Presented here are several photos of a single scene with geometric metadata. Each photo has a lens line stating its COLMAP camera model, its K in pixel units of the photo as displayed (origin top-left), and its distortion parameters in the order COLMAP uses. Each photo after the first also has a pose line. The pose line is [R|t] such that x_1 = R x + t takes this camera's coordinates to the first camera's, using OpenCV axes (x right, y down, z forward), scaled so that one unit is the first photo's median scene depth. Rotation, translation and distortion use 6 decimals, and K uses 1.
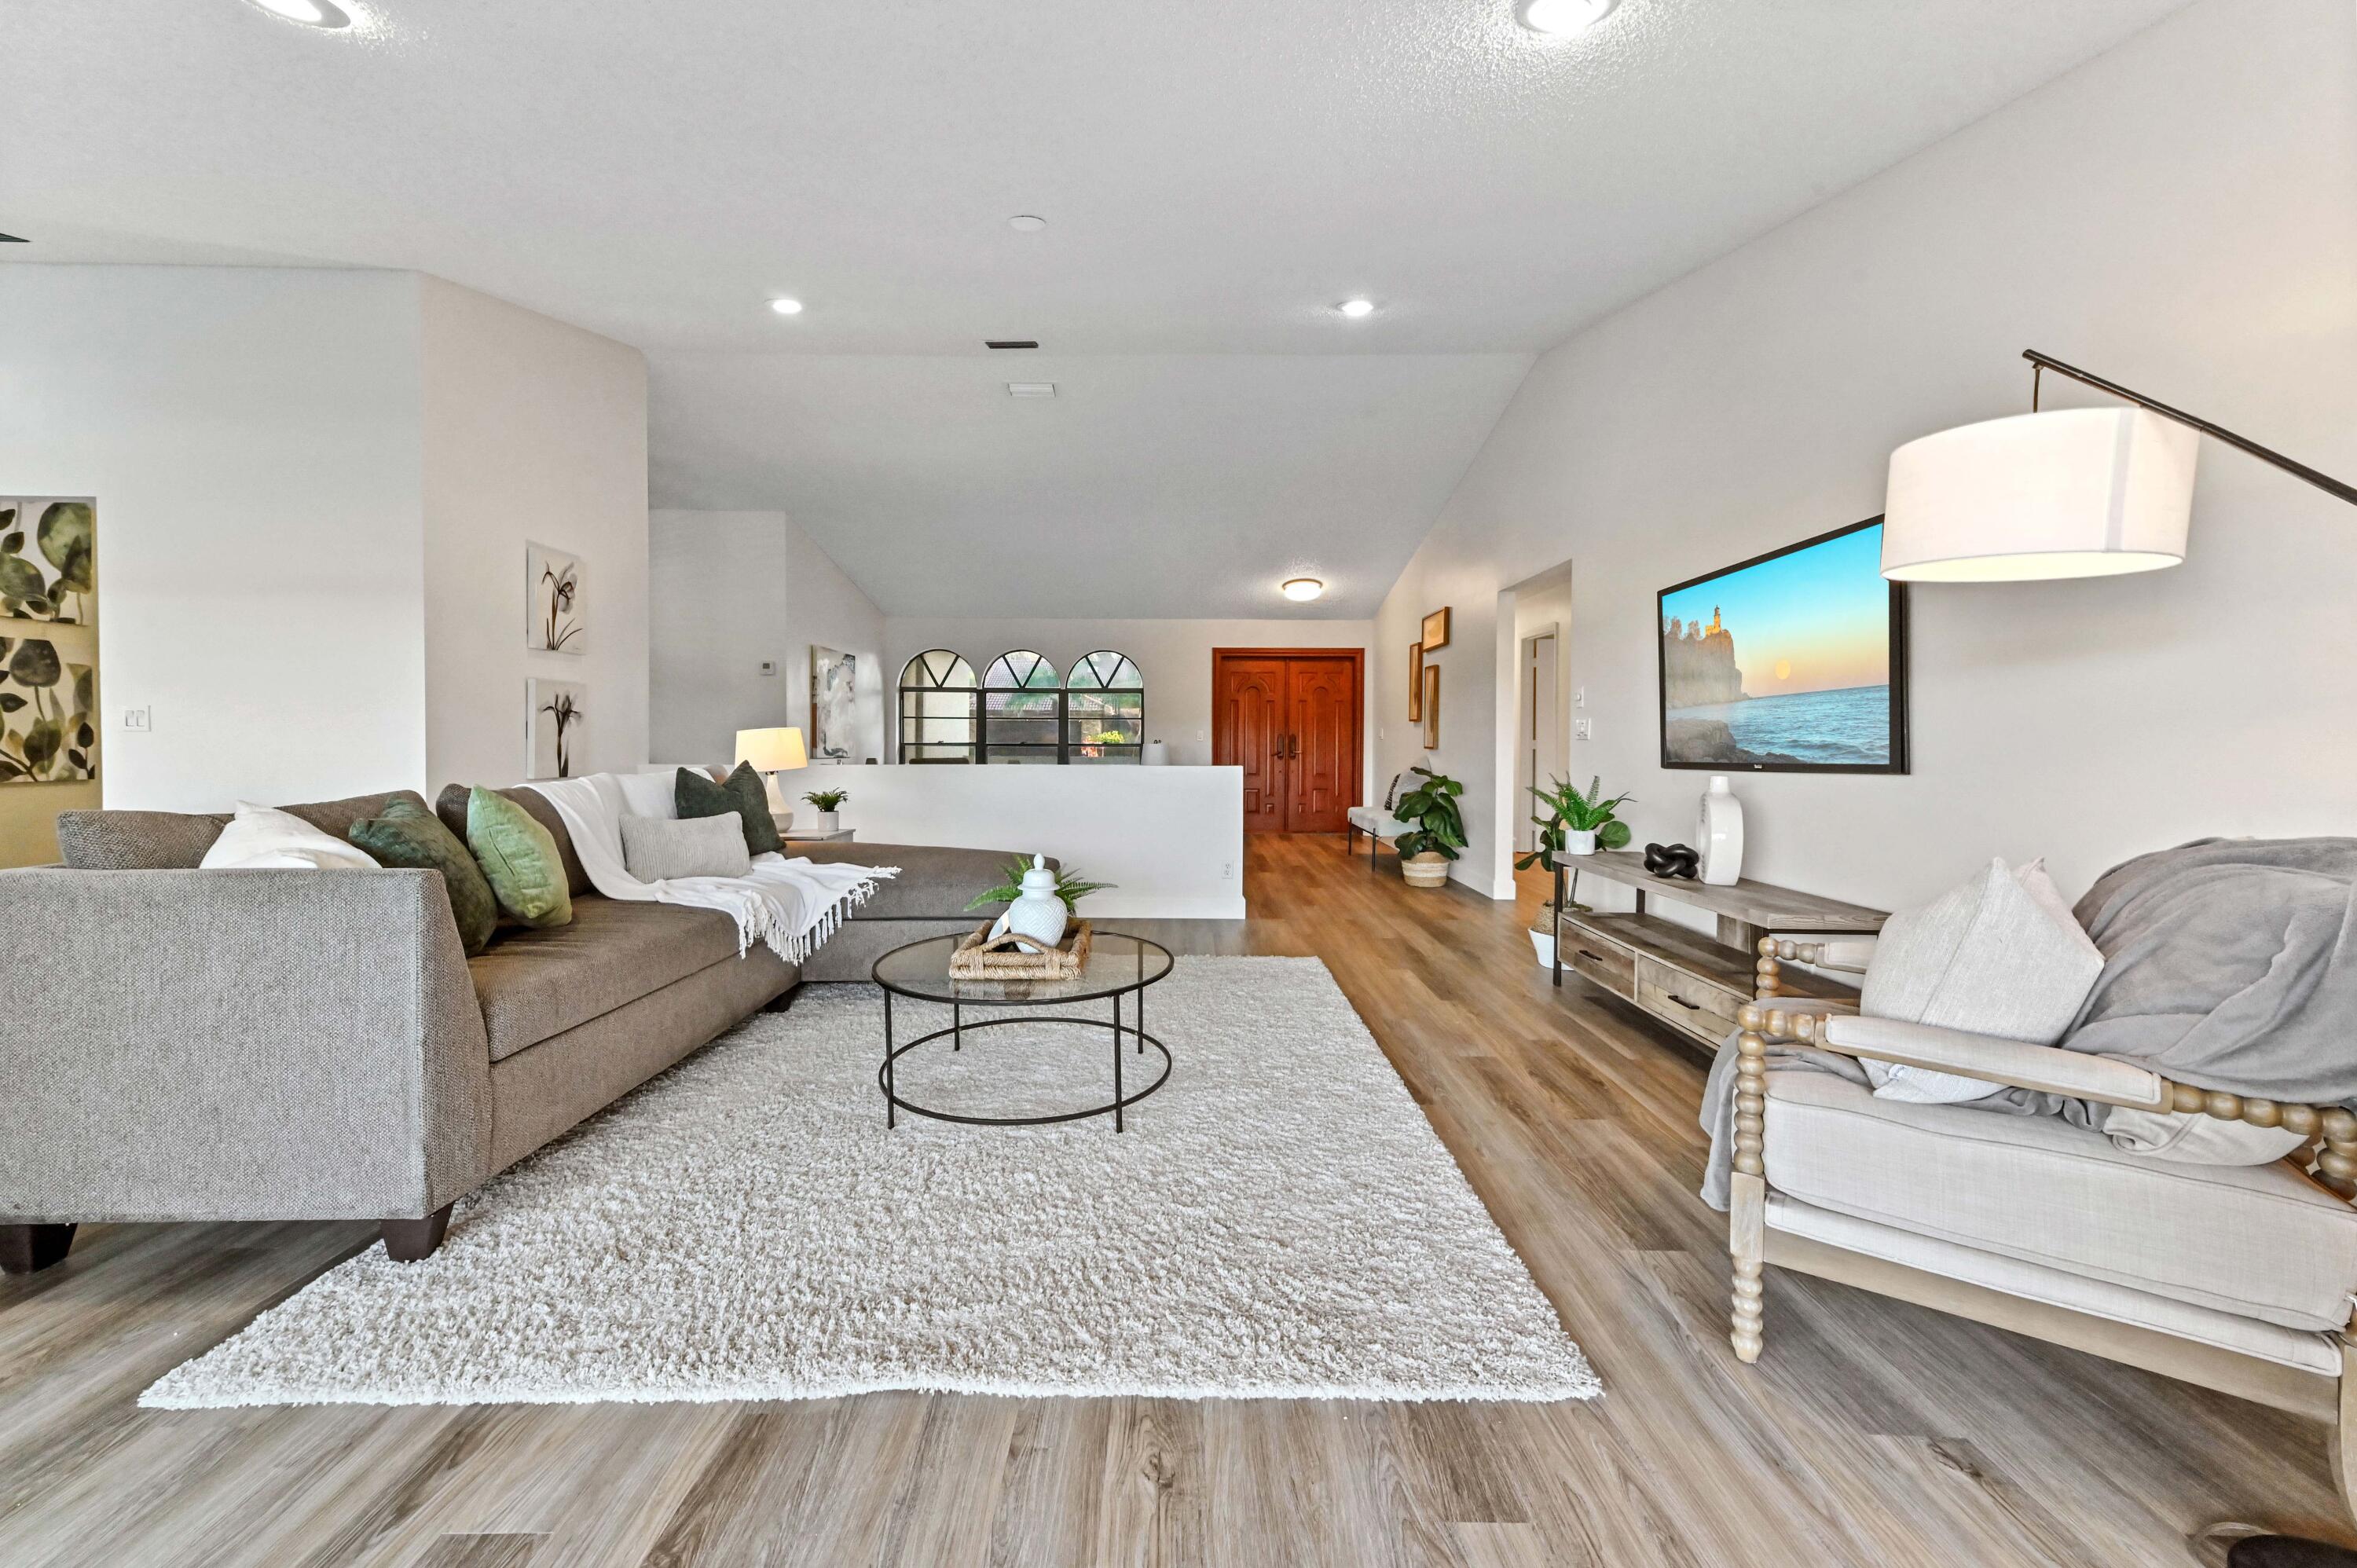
lens RADIAL K [[940.8, 0, 1184.1], [0, 940.8, 730.6], [0, 0, 1]] dist [0.012227, 0.000072]
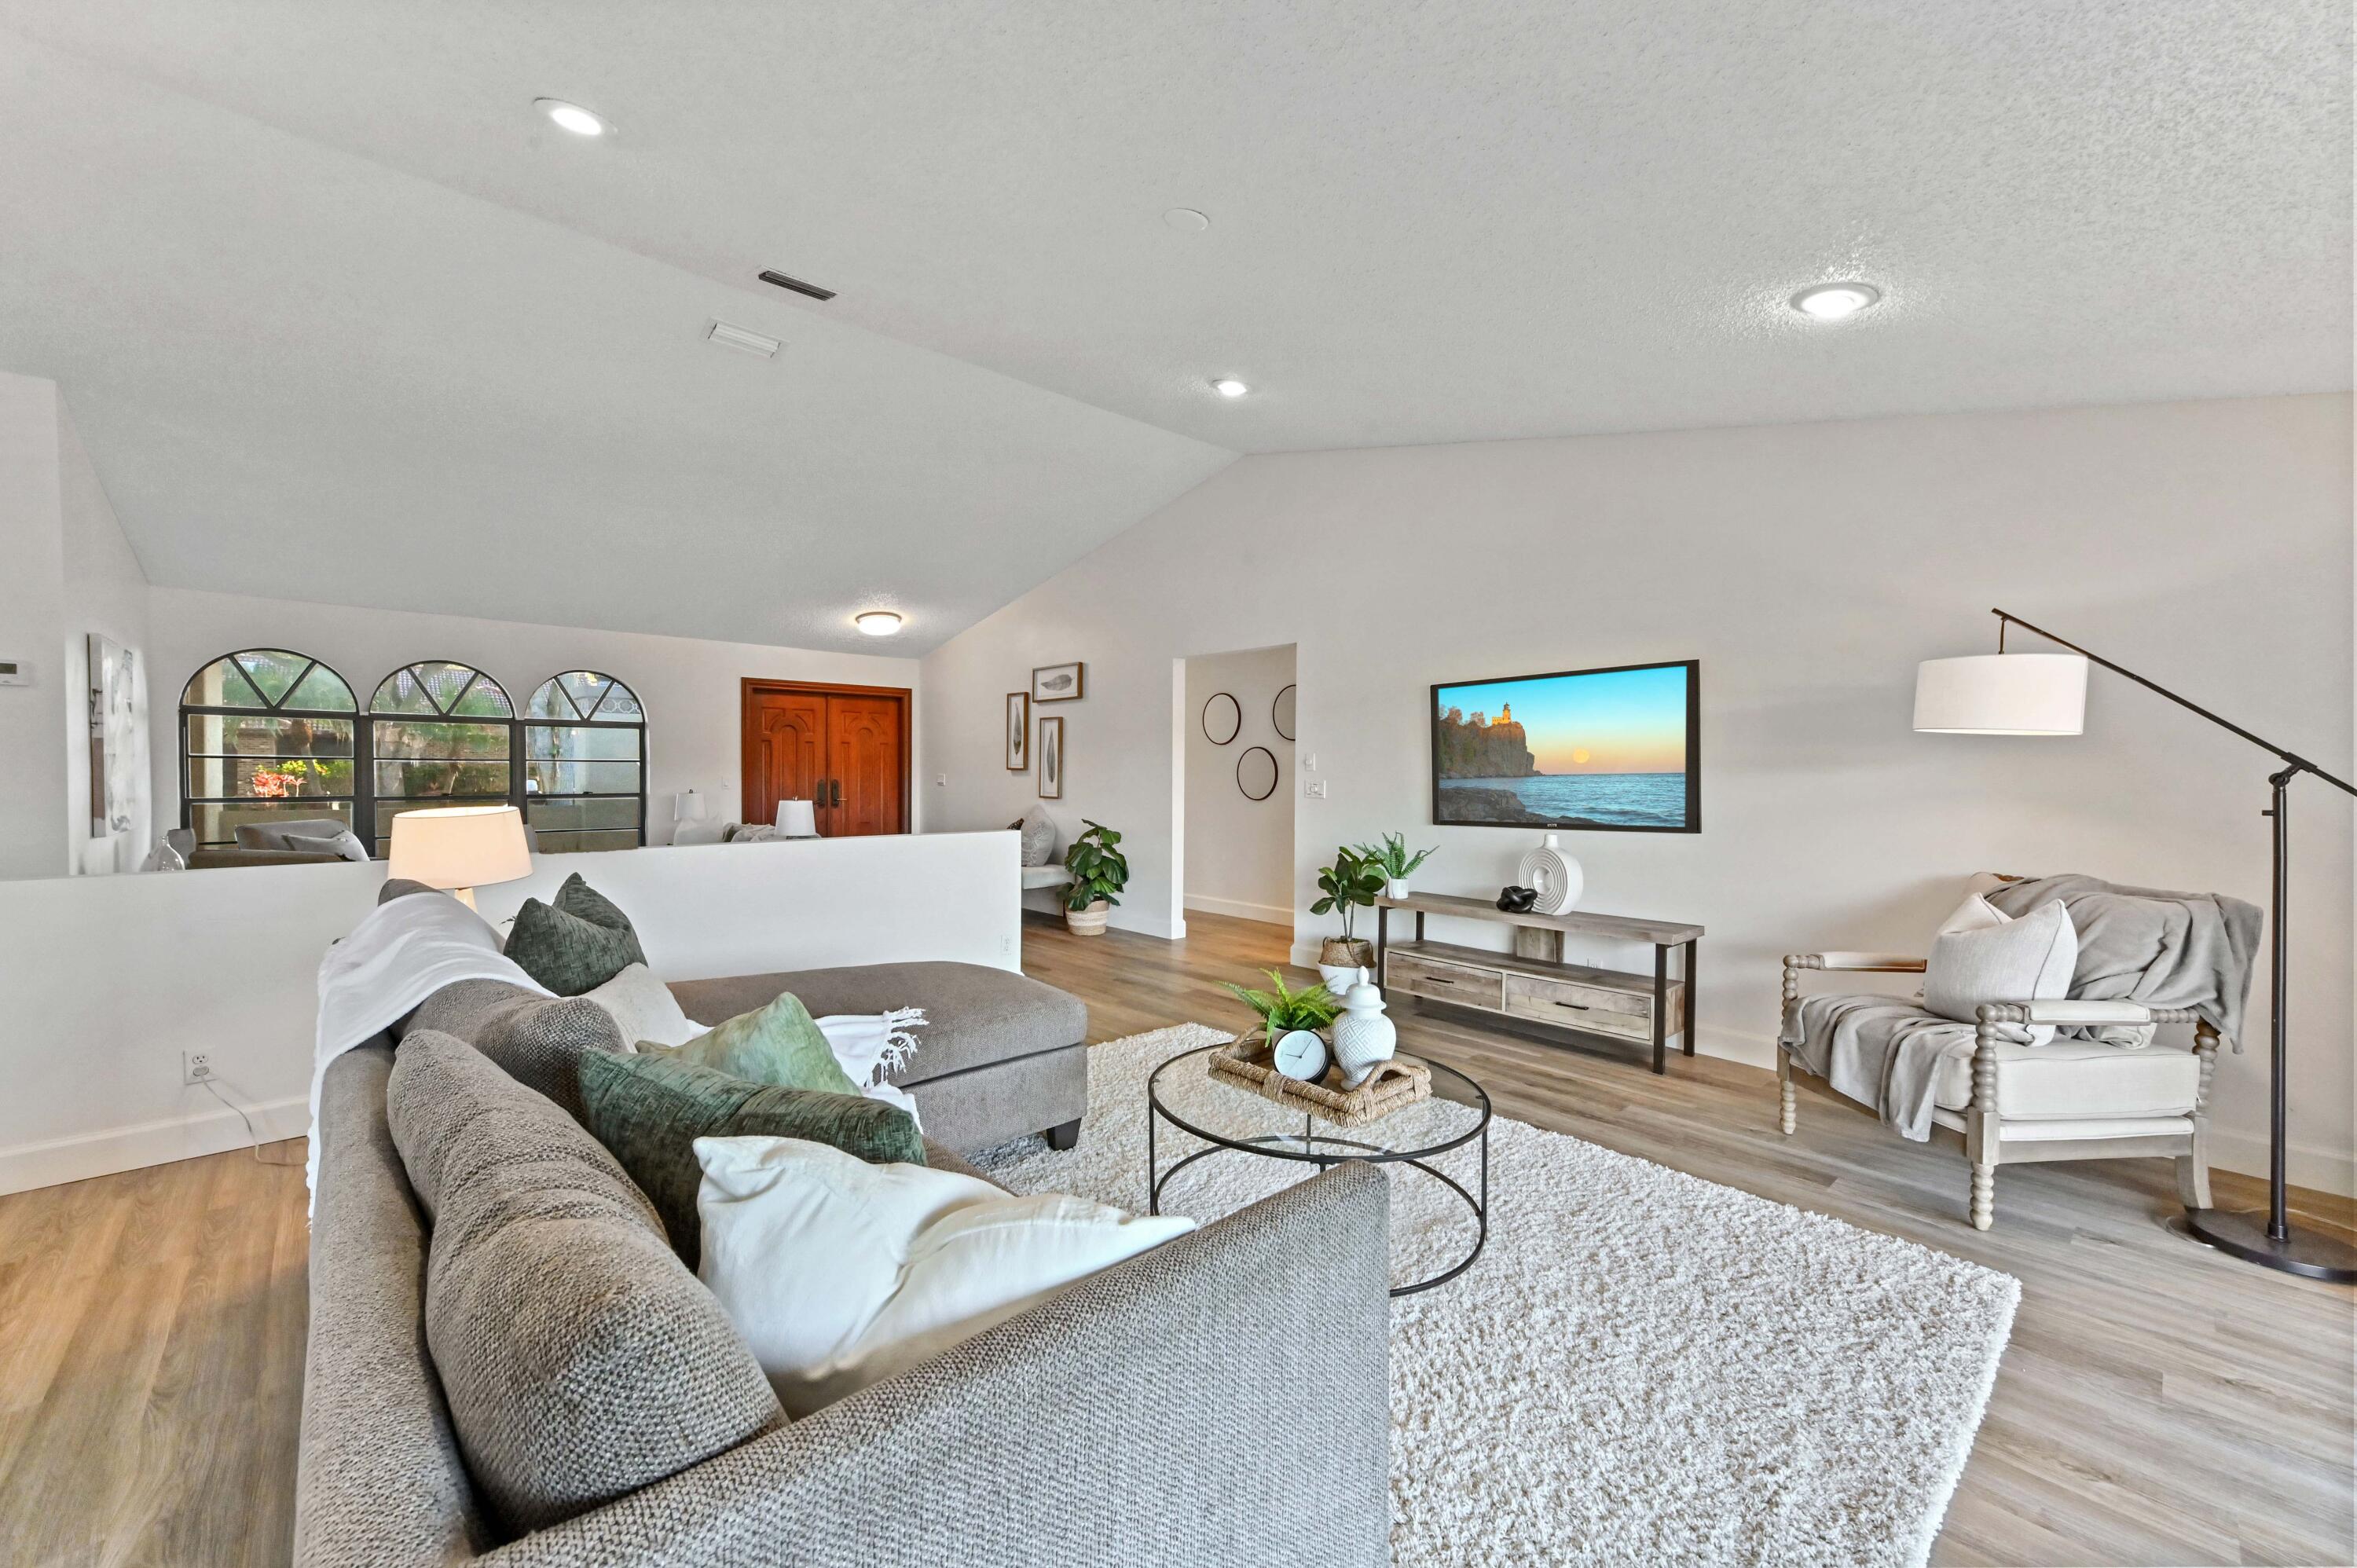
lens RADIAL K [[922.6, 0, 1183.0], [0, 922.6, 769.5], [0, 0, 1]] dist [0.010076, 0.000095]
pose [[0.737210, -0.000630, 0.675663, -0.625921], [-0.008383, 0.999914, 0.010079, -0.046677], [-0.675611, -0.013094, 0.737142, 0.334716]]
